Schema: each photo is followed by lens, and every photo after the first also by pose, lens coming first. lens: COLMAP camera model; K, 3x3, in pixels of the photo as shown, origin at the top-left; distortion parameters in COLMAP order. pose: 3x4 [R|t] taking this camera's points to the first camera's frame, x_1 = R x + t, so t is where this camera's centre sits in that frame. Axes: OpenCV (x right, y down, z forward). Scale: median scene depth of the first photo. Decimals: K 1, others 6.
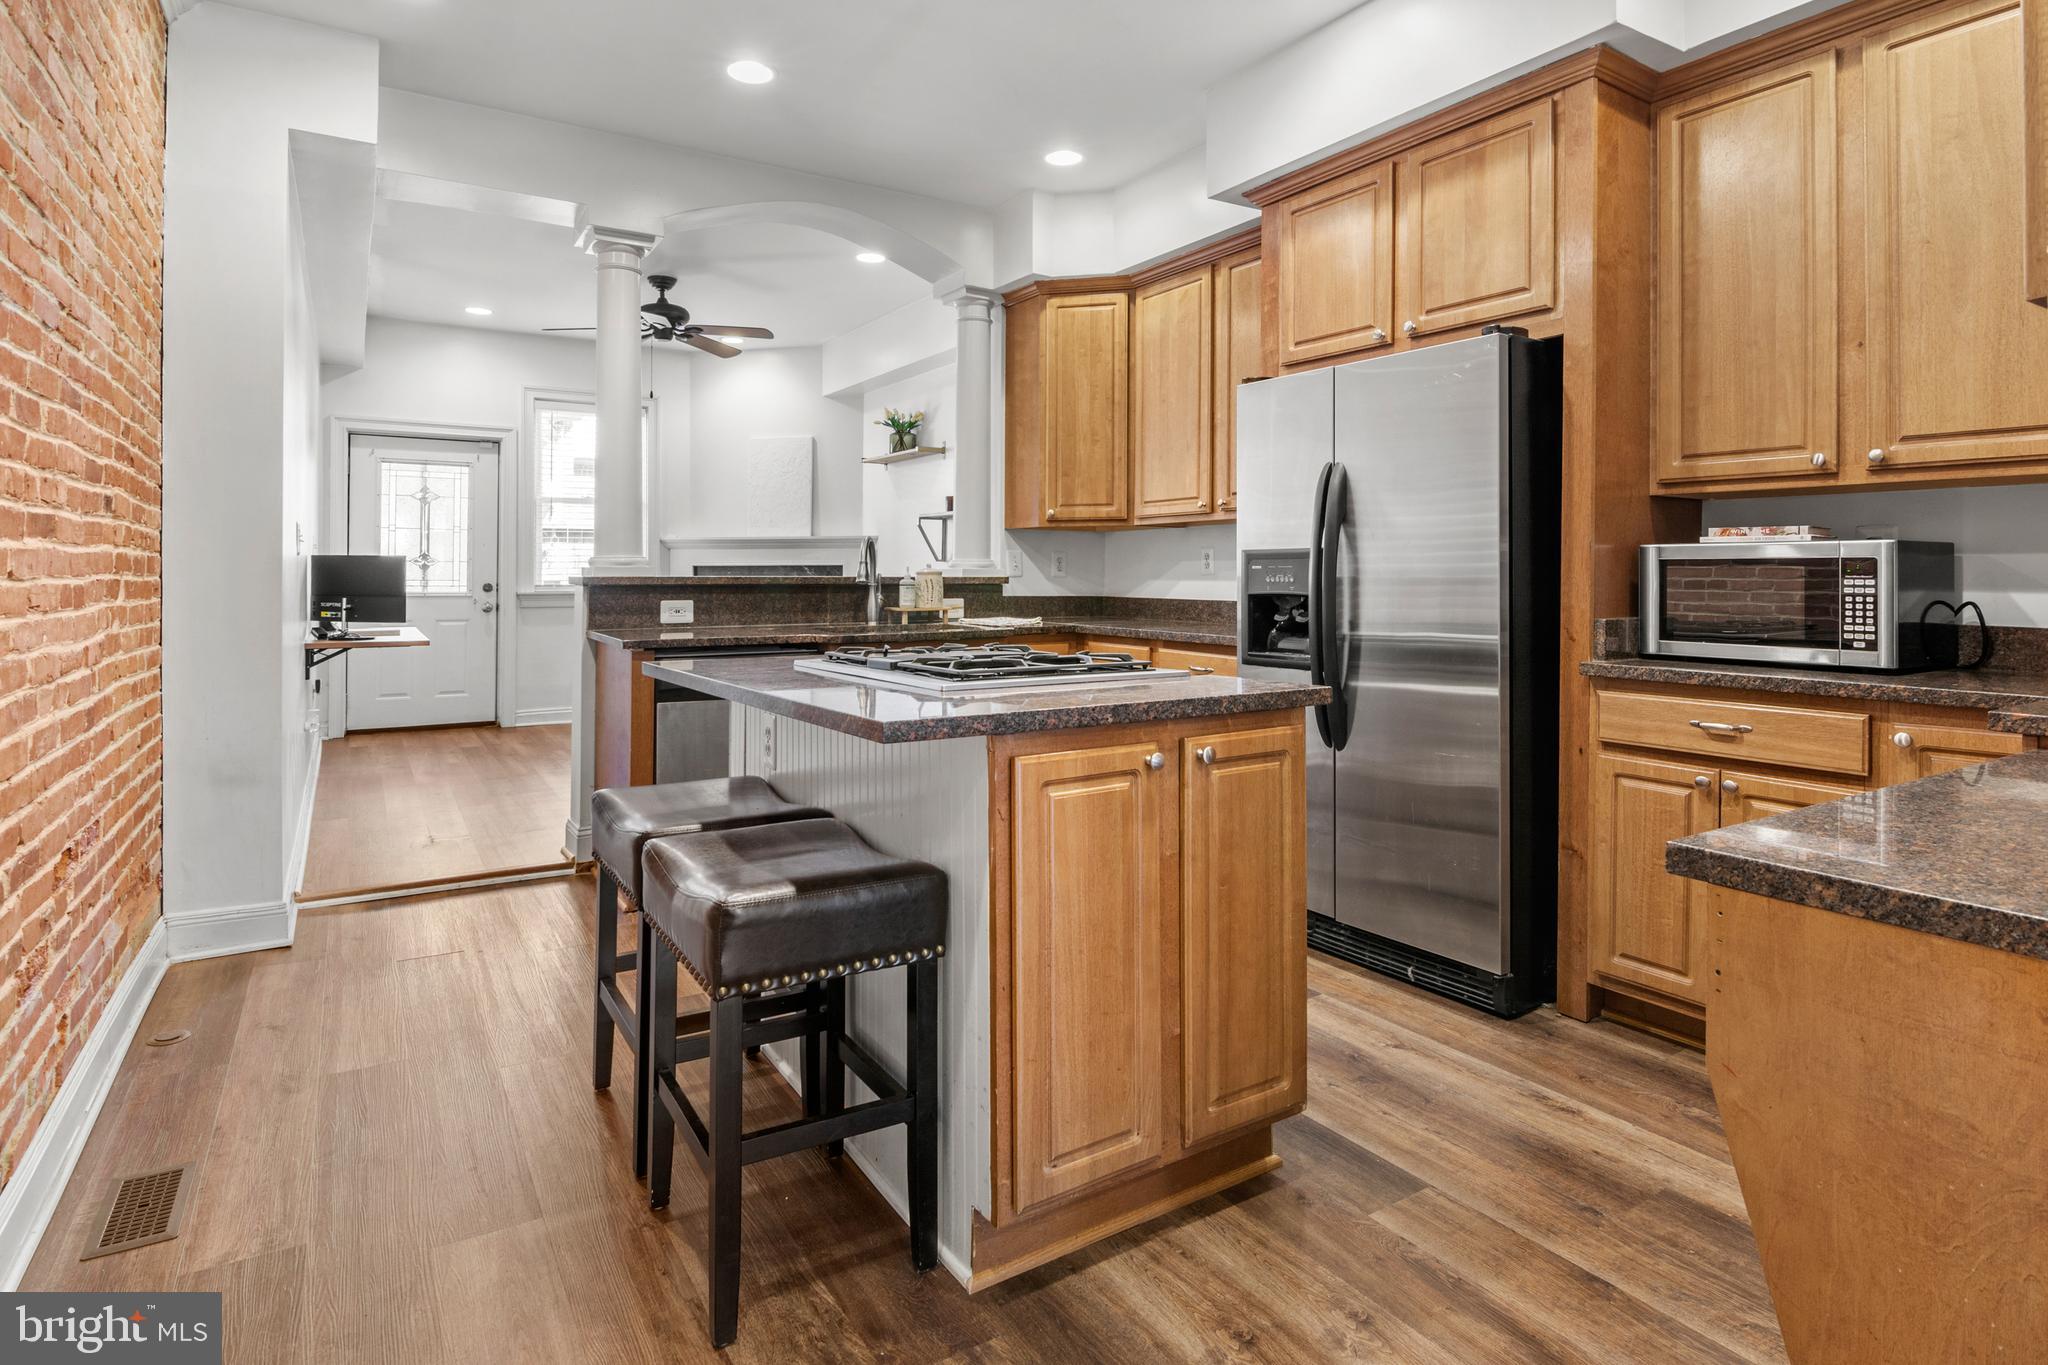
lens RADIAL K [[1042.3, 0, 1030.9], [0, 1042.3, 673.8], [0, 0, 1]] dist [-0.003131, -0.003720]
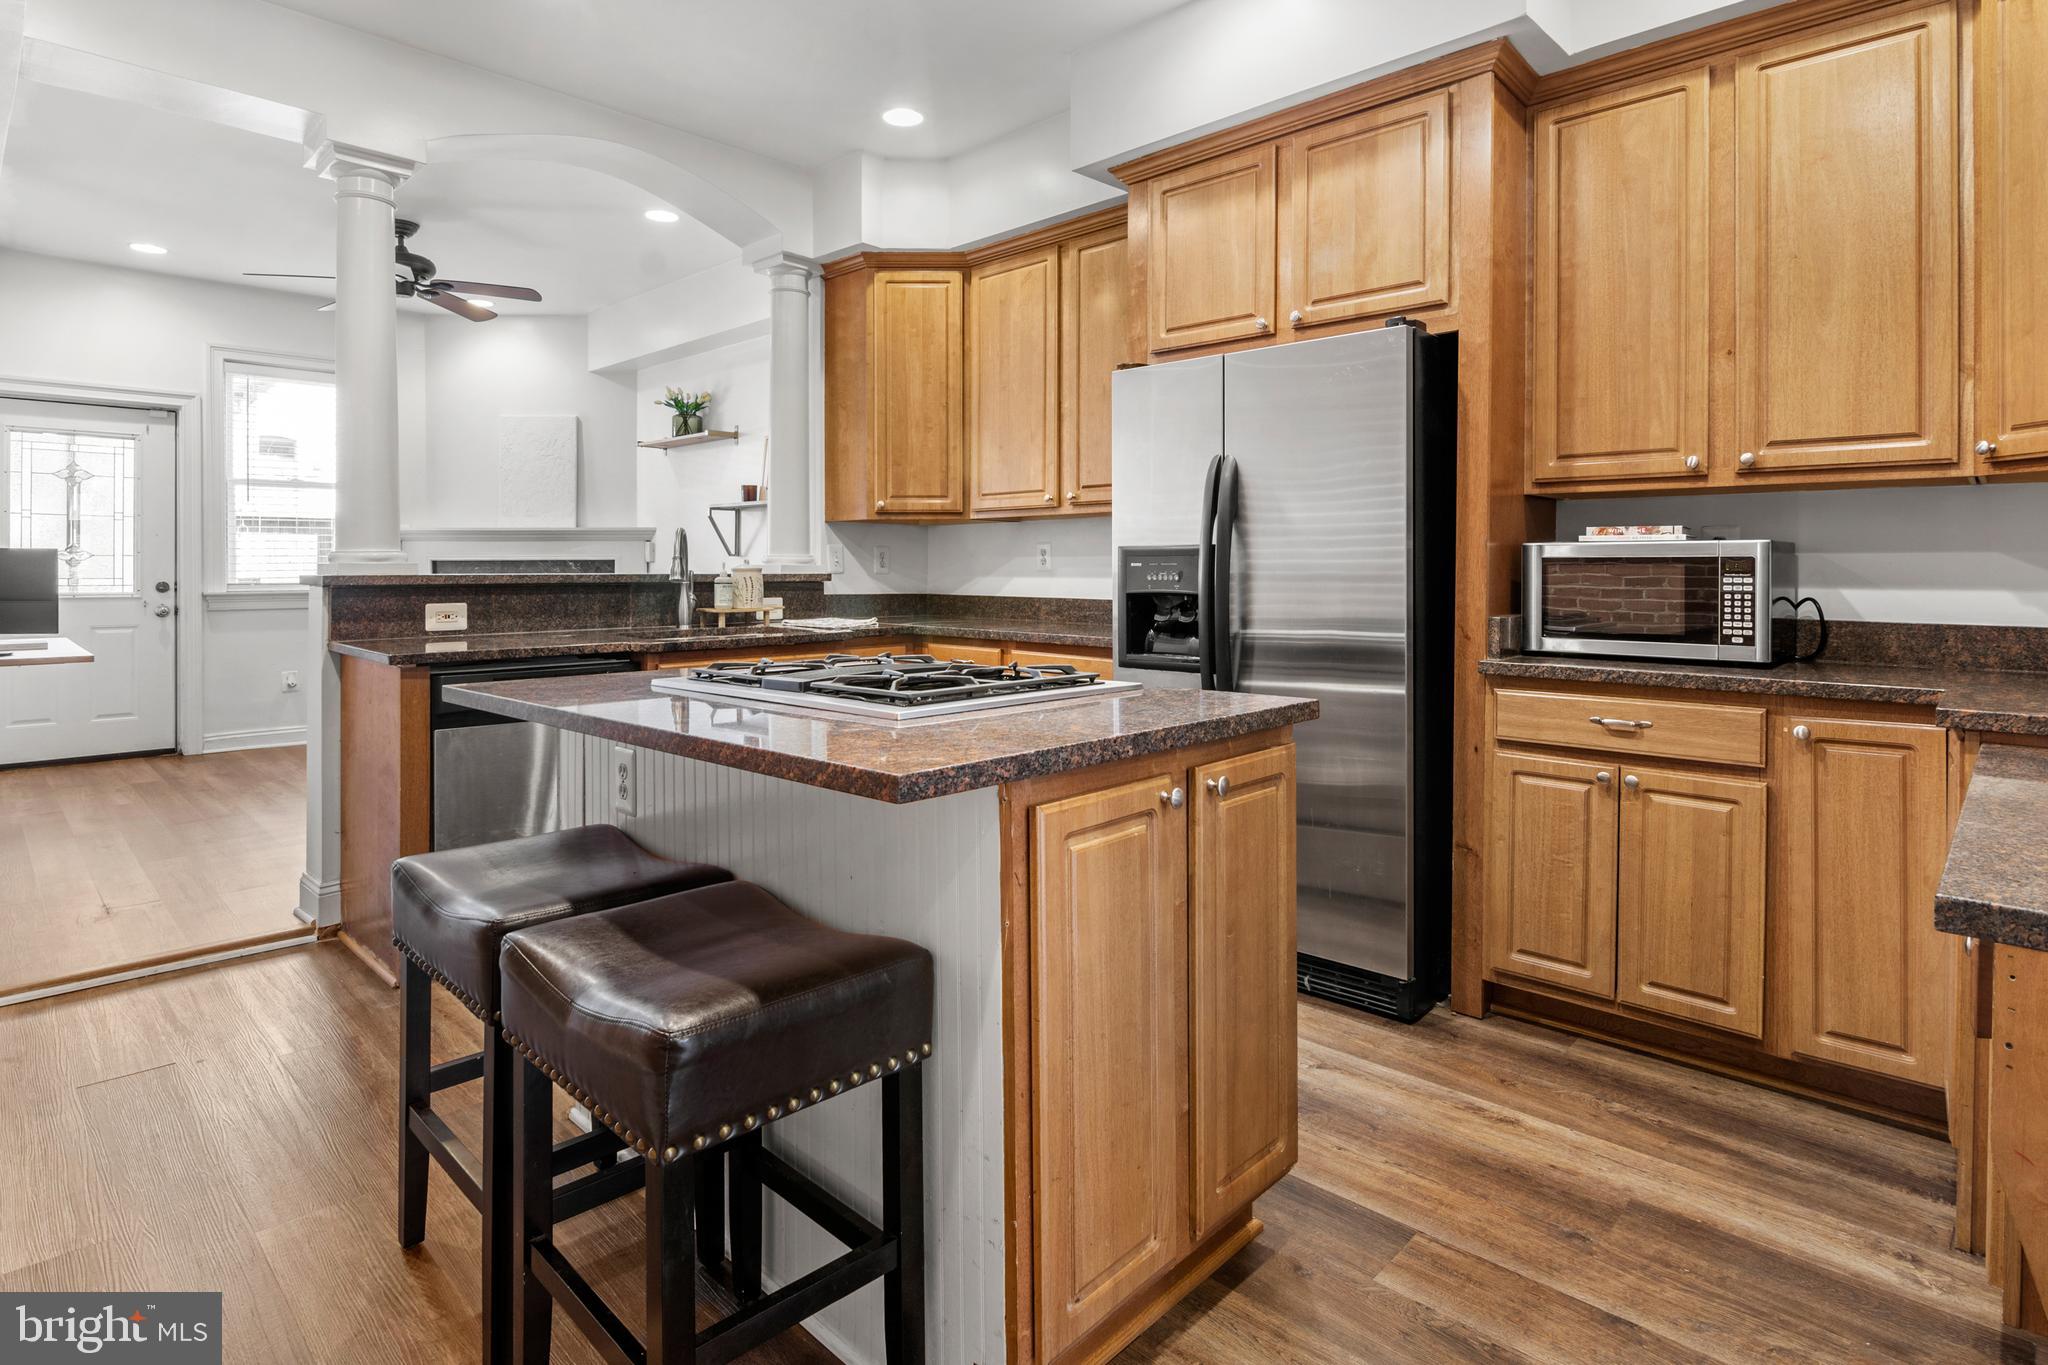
lens RADIAL K [[1042.3, 0, 1036.5], [0, 1042.3, 665.2], [0, 0, 1]] dist [-0.003131, -0.003720]
pose [[0.973291, -0.021660, 0.228550, -0.107216], [0.022246, 0.999753, 0.000011, -0.015650], [-0.228493, 0.005074, 0.973532, 0.121469]]
